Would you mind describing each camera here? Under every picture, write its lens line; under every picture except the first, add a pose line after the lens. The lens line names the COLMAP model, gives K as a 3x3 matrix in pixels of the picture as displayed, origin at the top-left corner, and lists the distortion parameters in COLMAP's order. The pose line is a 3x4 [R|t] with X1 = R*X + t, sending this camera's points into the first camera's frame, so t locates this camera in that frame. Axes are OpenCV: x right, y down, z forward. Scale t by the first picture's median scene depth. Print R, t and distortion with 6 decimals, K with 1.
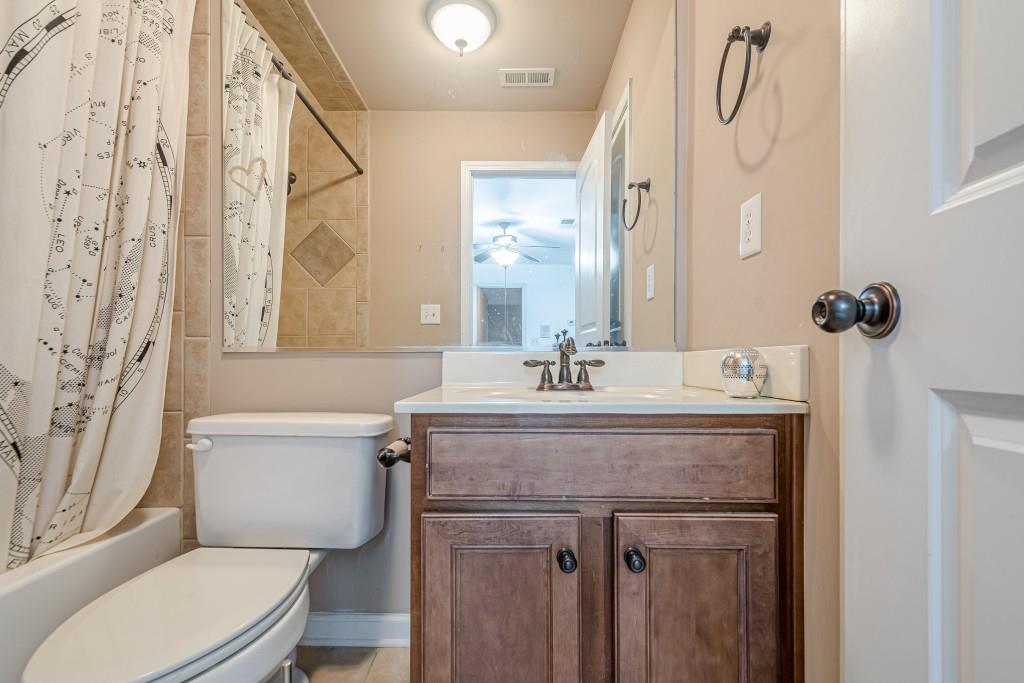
lens RADIAL K [[449.8, 0, 506.6], [0, 449.8, 344.2], [0, 0, 1]] dist [0.018919, -0.006533]
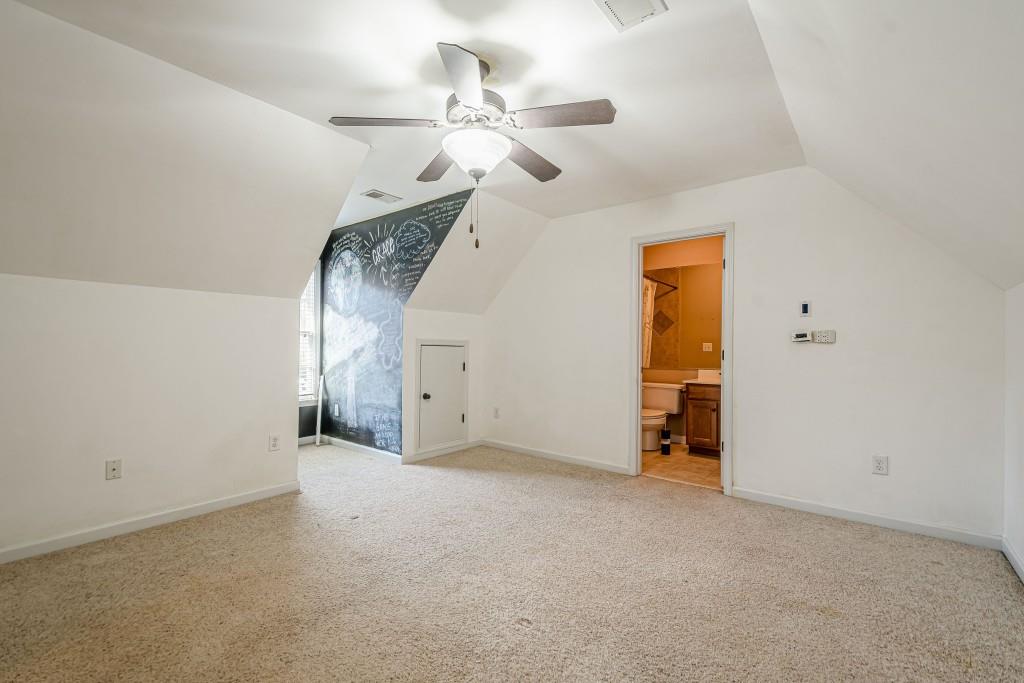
lens RADIAL K [[449.8, 0, 506.6], [0, 449.8, 344.2], [0, 0, 1]] dist [0.018919, -0.006533]
pose [[0.783431, 0.006605, -0.621443, 0.939224], [0.008425, 0.999739, 0.021246, -0.291277], [0.621421, -0.021880, 0.783171, -2.943353]]
